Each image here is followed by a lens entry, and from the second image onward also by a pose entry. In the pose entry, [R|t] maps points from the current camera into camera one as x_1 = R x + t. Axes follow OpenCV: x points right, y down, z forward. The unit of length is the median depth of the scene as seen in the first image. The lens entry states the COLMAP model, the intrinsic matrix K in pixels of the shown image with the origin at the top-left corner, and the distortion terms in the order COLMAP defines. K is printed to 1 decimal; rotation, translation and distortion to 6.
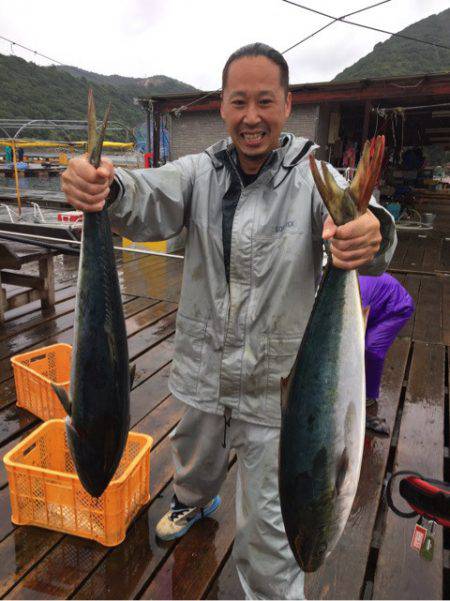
lens RADIAL K [[495.9, 0, 224.7], [0, 495.9, 303.3], [0, 0, 1]] dist [0.040129, -0.070754]
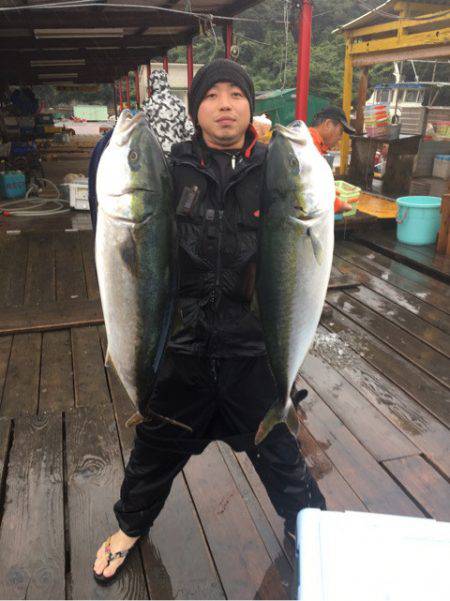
lens RADIAL K [[495.9, 0, 224.4], [0, 495.9, 295.3], [0, 0, 1]] dist [0.040129, -0.070754]
pose [[0.760910, -0.253874, 0.597129, 0.108730], [0.199038, 0.967237, 0.157598, -0.084175], [-0.617575, -0.001066, 0.786511, 0.286491]]
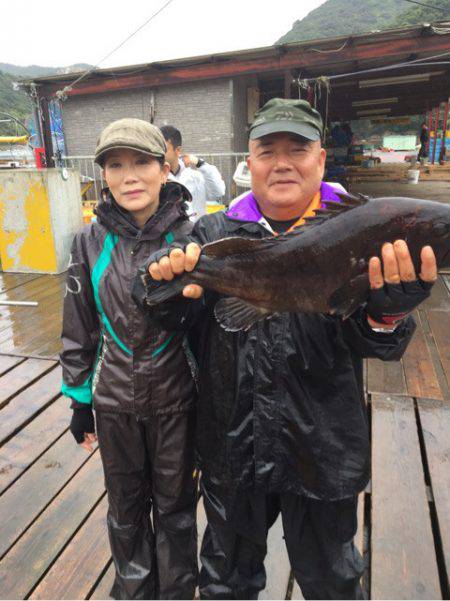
lens RADIAL K [[495.9, 0, 228.7], [0, 495.9, 300.4], [0, 0, 1]] dist [0.040129, -0.070754]
pose [[0.988515, -0.099606, 0.113652, 0.042654], [0.096993, 0.994882, 0.028308, -0.038623], [-0.115890, -0.016960, 0.993117, 0.127124]]
